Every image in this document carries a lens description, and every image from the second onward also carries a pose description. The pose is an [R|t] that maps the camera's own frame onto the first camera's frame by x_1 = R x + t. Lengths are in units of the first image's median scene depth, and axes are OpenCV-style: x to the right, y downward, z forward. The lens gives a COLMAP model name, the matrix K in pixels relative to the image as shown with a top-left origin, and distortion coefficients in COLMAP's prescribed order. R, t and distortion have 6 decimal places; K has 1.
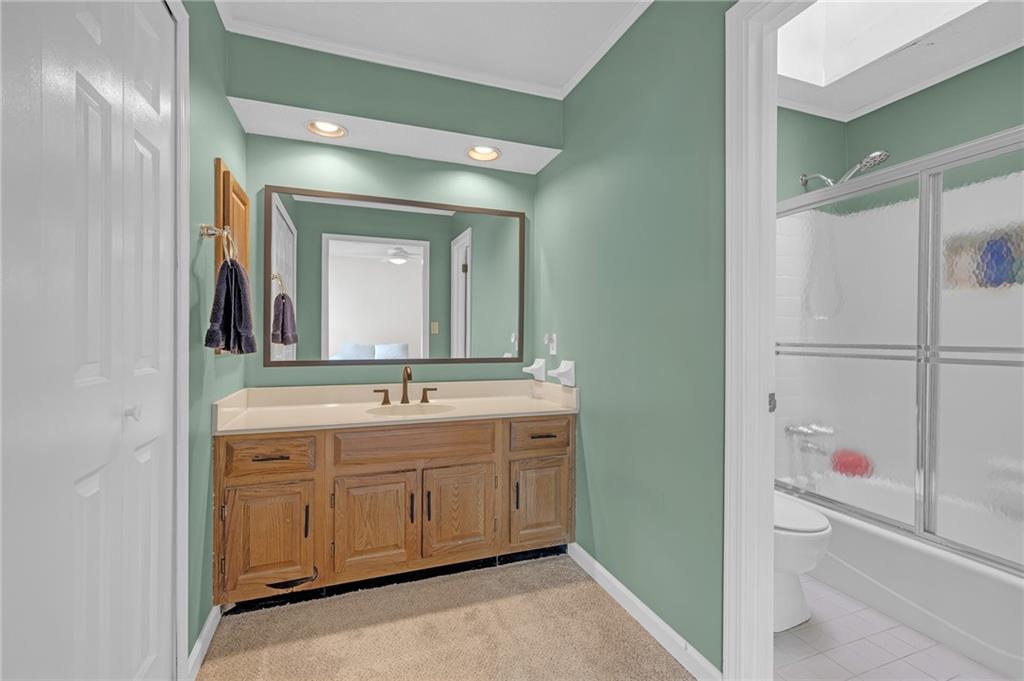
lens RADIAL K [[439.4, 0, 512.0], [0, 439.4, 340.5], [0, 0, 1]] dist [-0.000188, 0.000002]
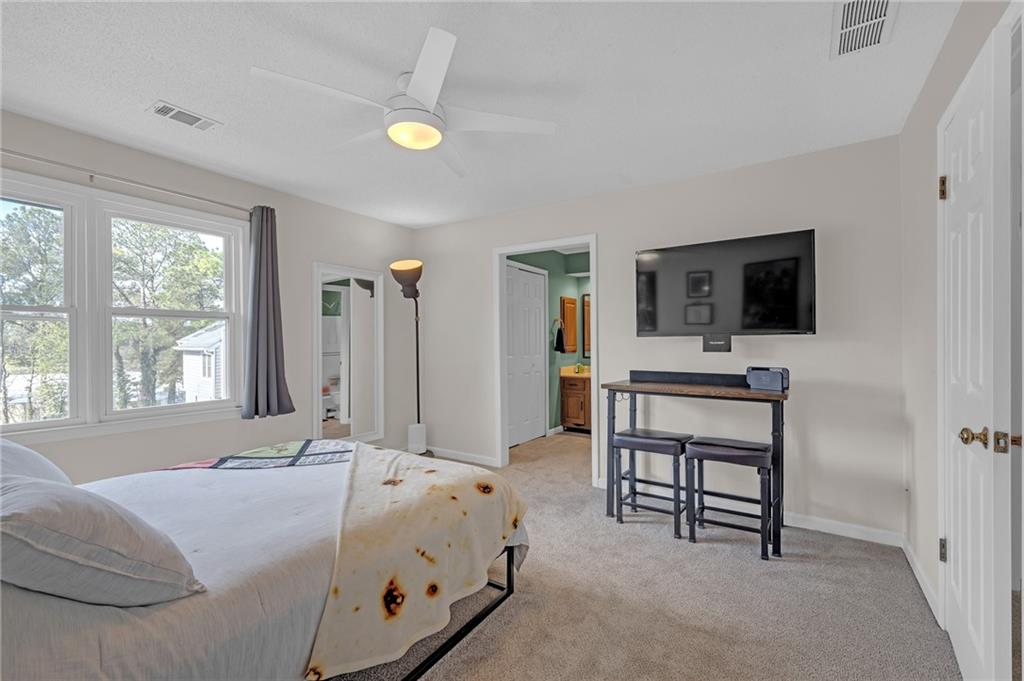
lens RADIAL K [[439.4, 0, 512.0], [0, 439.4, 340.5], [0, 0, 1]] dist [-0.000188, 0.000002]
pose [[0.583197, -0.005393, -0.812313, 1.473100], [-0.000063, 0.999978, -0.006684, -0.035534], [0.812331, 0.003950, 0.583184, -1.024308]]
